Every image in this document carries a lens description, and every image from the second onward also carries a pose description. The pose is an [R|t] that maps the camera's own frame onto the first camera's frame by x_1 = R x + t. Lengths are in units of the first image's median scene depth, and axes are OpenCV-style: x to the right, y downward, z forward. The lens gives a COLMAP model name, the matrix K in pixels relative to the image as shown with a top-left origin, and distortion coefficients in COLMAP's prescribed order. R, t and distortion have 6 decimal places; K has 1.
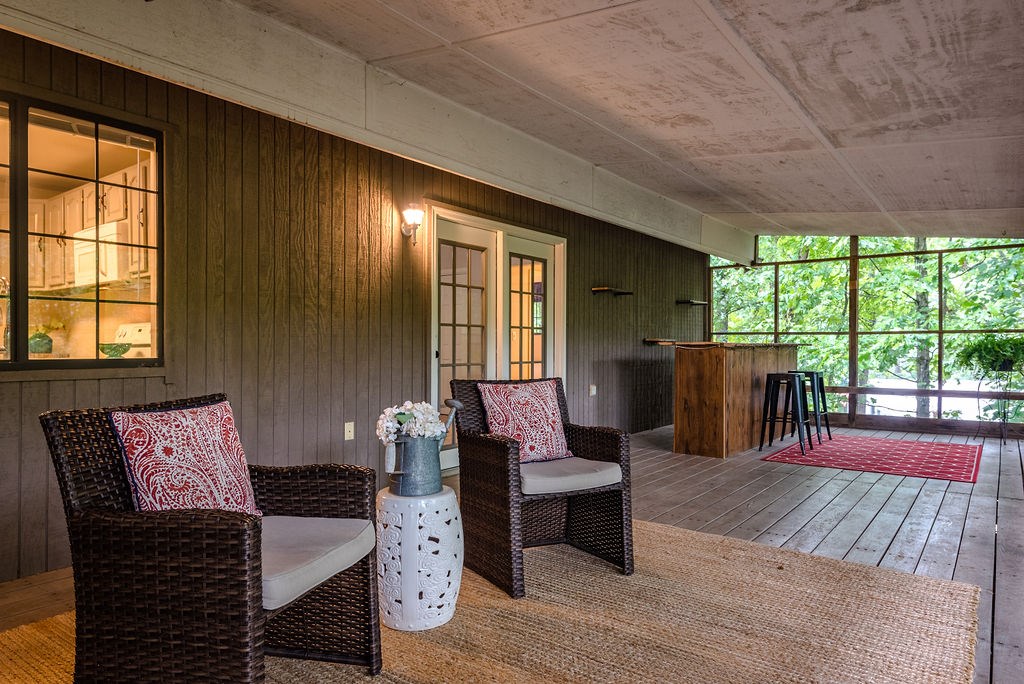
lens RADIAL K [[642.8, 0, 512.0], [0, 642.8, 342.0], [0, 0, 1]] dist [0.003323, 0.000996]
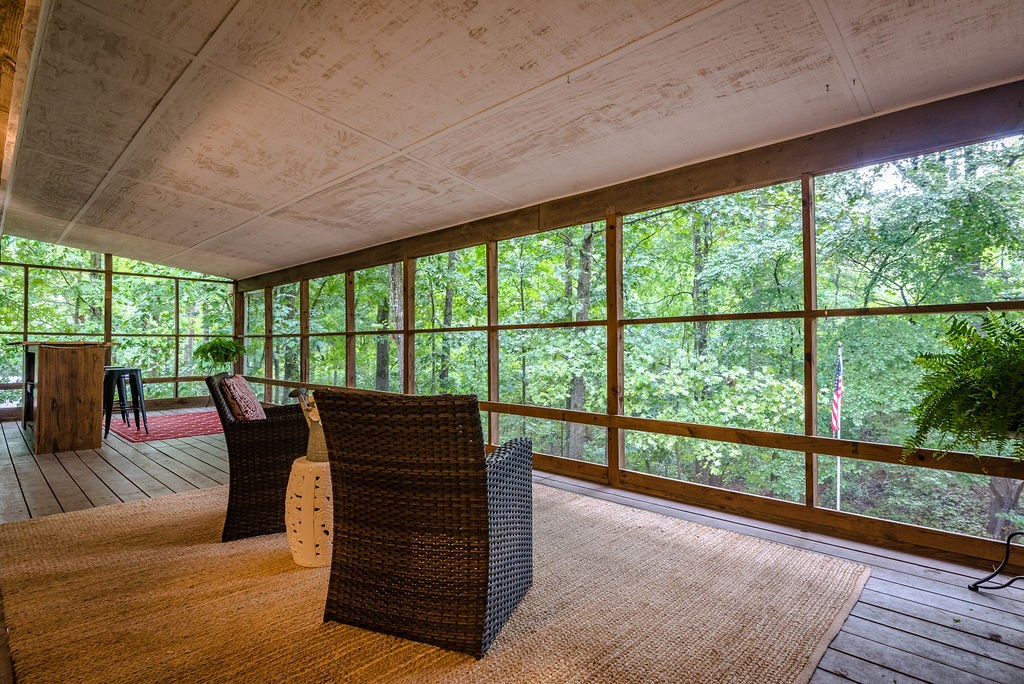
lens RADIAL K [[499.2, 0, 512.0], [0, 499.2, 342.0], [0, 0, 1]] dist [0.003538, 0.000627]
pose [[0.099248, 0.008220, 0.995029, -0.449958], [-0.004217, 0.999960, -0.007840, 0.004090], [-0.995054, -0.003418, 0.099279, 0.216272]]
